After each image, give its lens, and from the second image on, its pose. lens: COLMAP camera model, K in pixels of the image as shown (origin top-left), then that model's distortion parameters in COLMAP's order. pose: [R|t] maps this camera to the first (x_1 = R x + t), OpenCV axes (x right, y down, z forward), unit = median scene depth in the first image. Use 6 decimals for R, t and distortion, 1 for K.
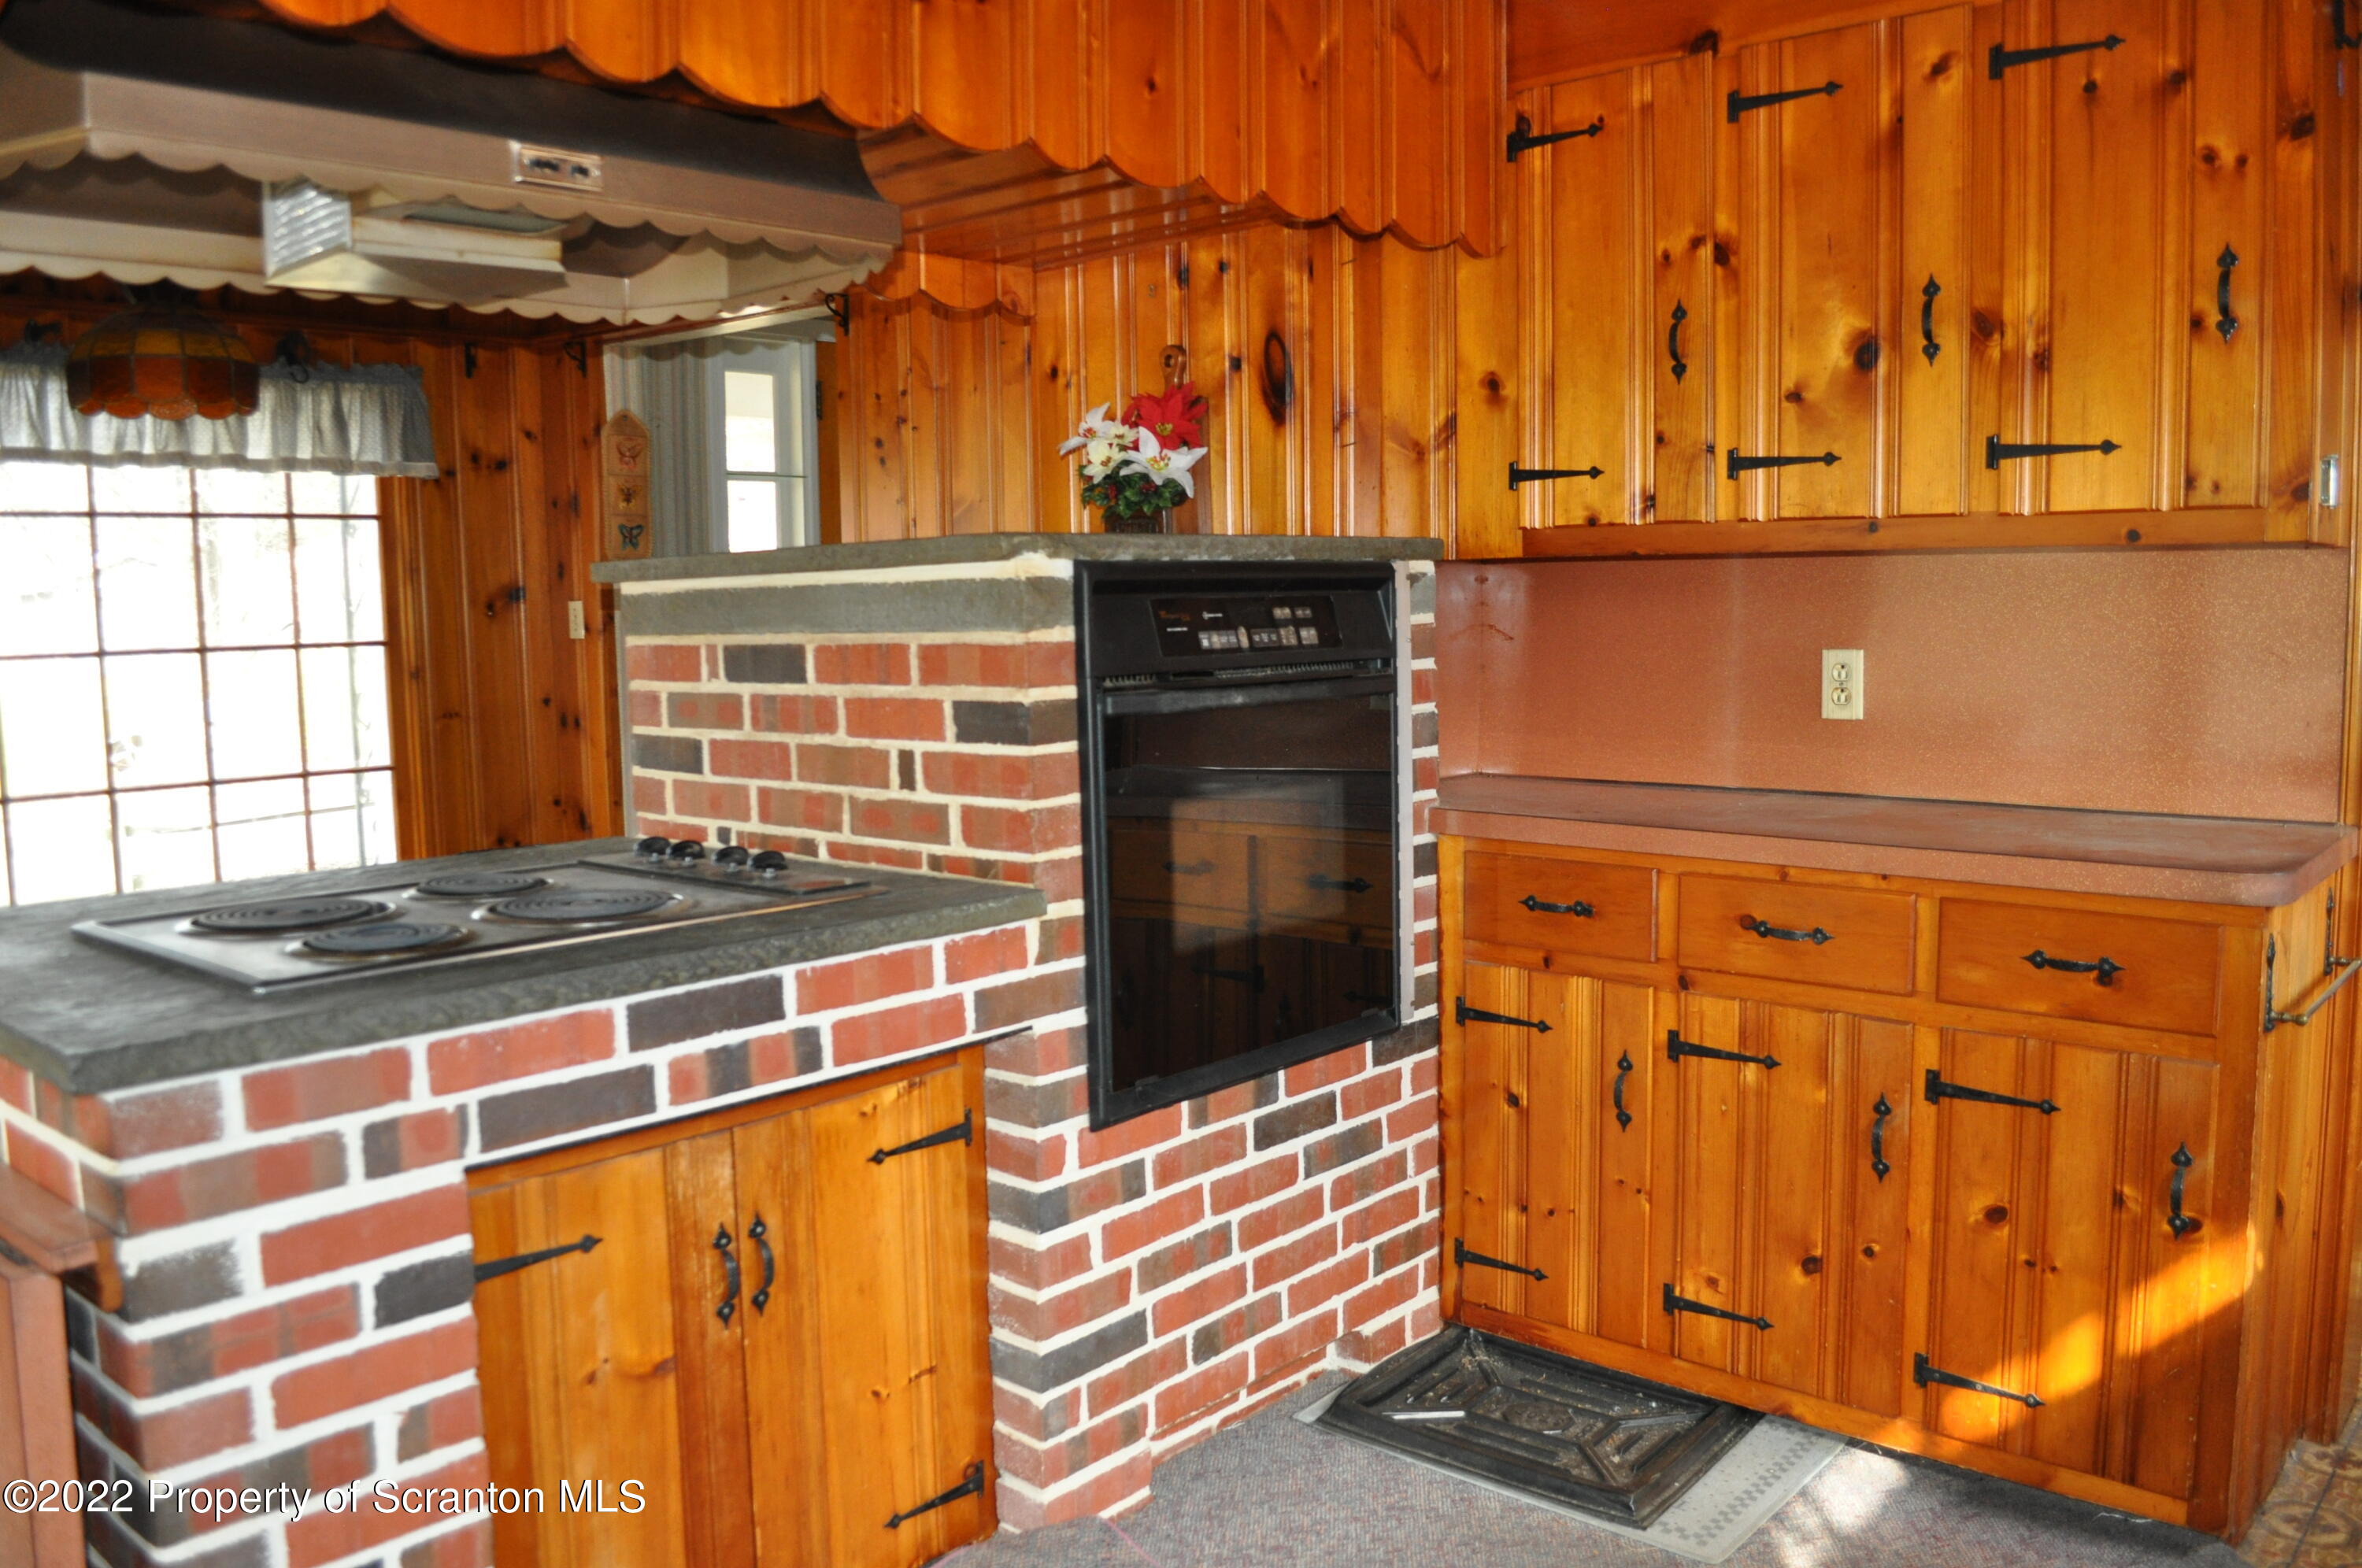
lens RADIAL K [[1850.6, 0, 1172.5], [0, 1850.6, 782.7], [0, 0, 1]] dist [-0.083763, 0.010309]
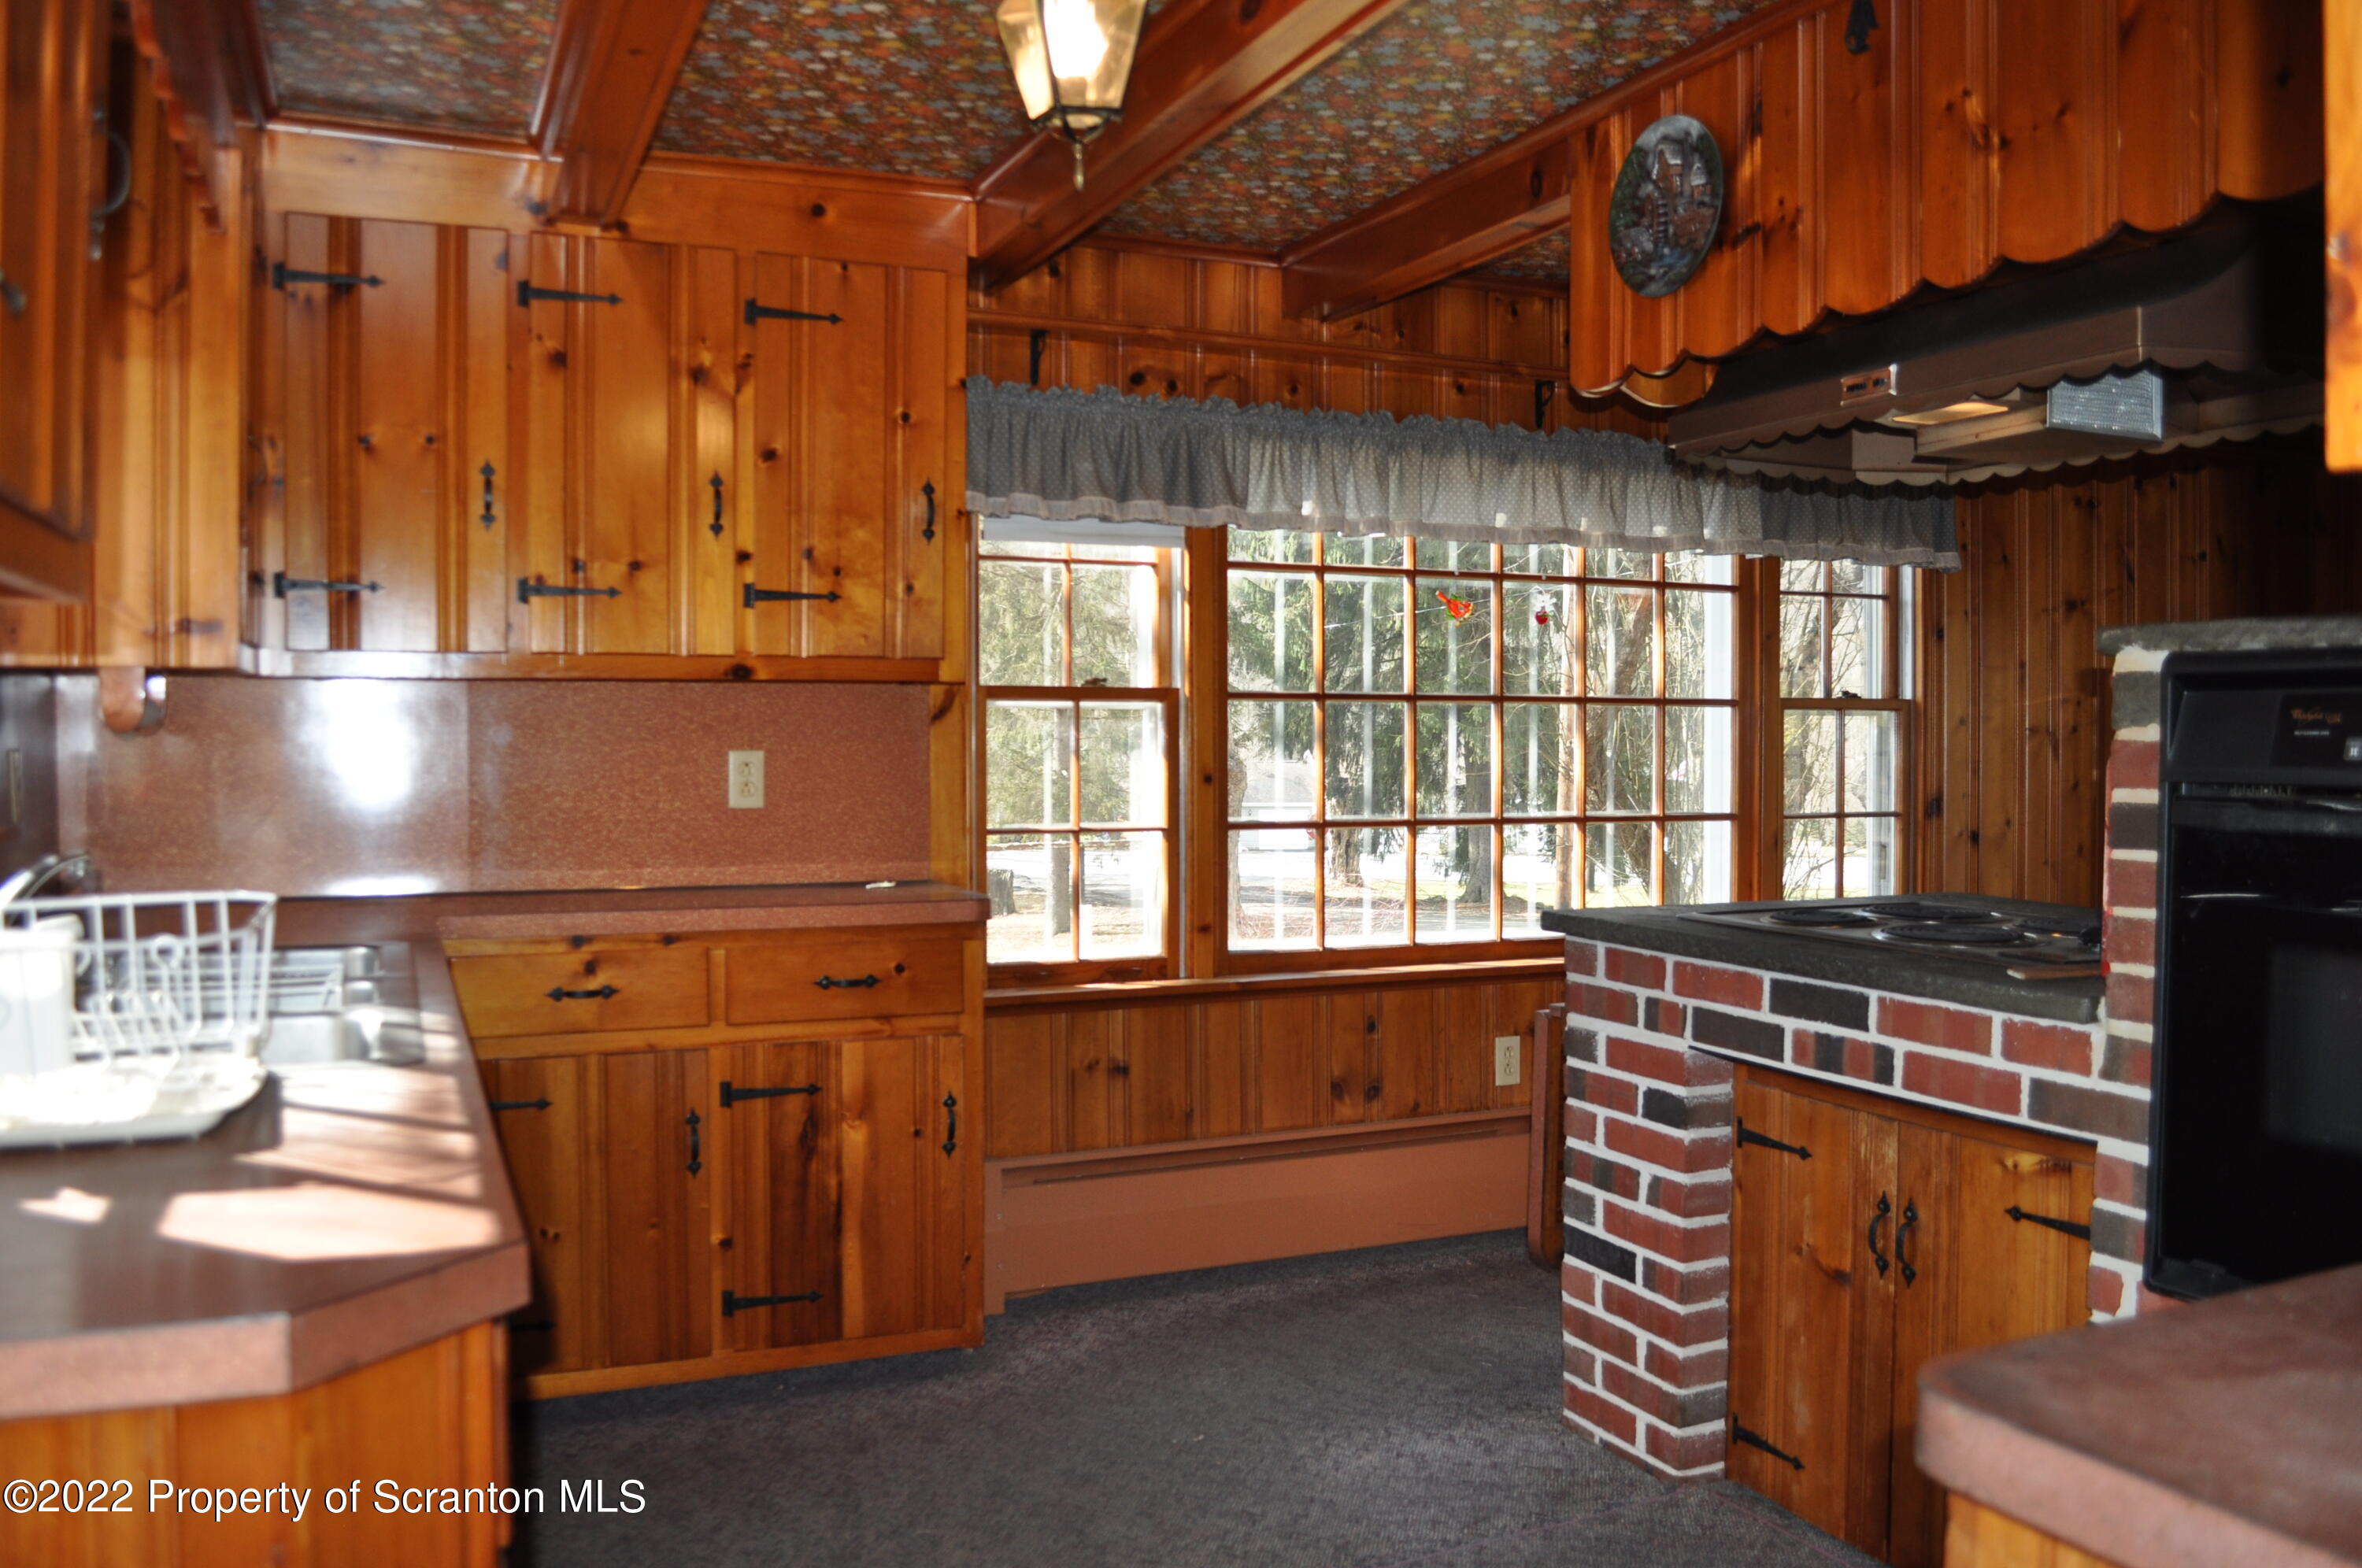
lens RADIAL K [[1850.6, 0, 1172.5], [0, 1850.6, 782.7], [0, 0, 1]] dist [-0.083763, 0.010309]
pose [[-0.415359, 0.043145, -0.908634, 1.082739], [-0.085504, 0.992600, 0.086218, -0.103183], [0.905630, 0.113504, -0.408597, 1.045973]]
